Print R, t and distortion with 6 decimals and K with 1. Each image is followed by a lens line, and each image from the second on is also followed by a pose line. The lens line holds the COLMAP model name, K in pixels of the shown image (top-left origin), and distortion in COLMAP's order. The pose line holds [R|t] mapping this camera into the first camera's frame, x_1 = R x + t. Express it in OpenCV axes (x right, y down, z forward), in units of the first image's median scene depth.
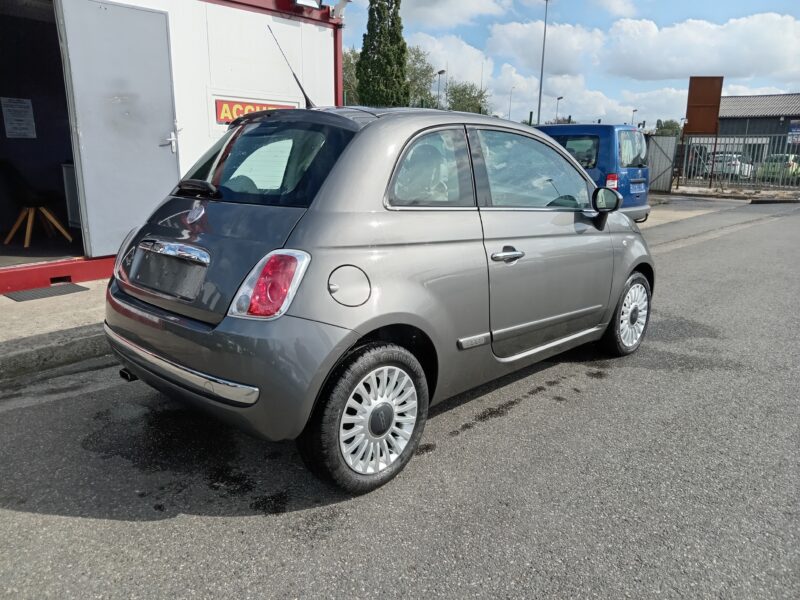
lens RADIAL K [[636.8, 0, 400.6], [0, 636.8, 299.8], [0, 0, 1]] dist [-0.027240, 0.002710]
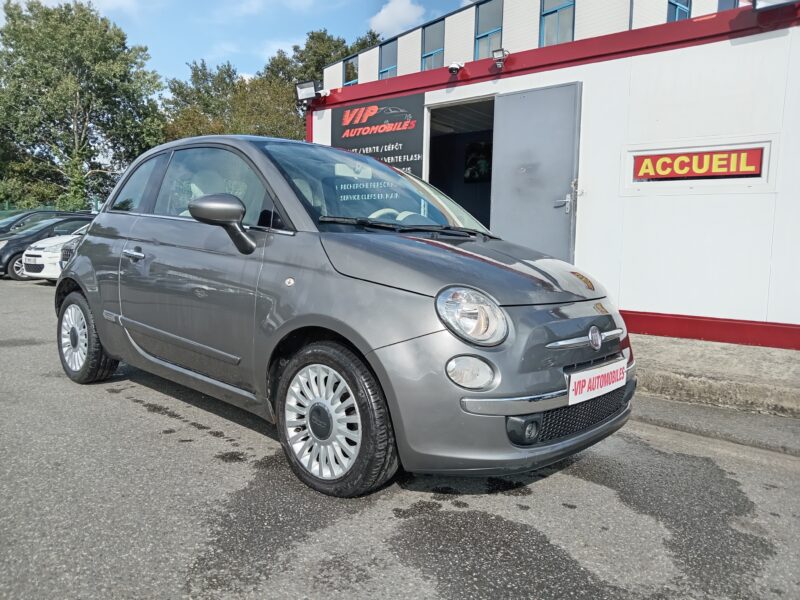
lens RADIAL K [[636.8, 0, 400.1], [0, 636.8, 301.1], [0, 0, 1]] dist [-0.027240, 0.002710]
pose [[-0.021782, 0.066488, -0.997549, 0.978074], [-0.248799, 0.966035, 0.069820, -0.142982], [0.968310, 0.249710, -0.004499, 1.114976]]
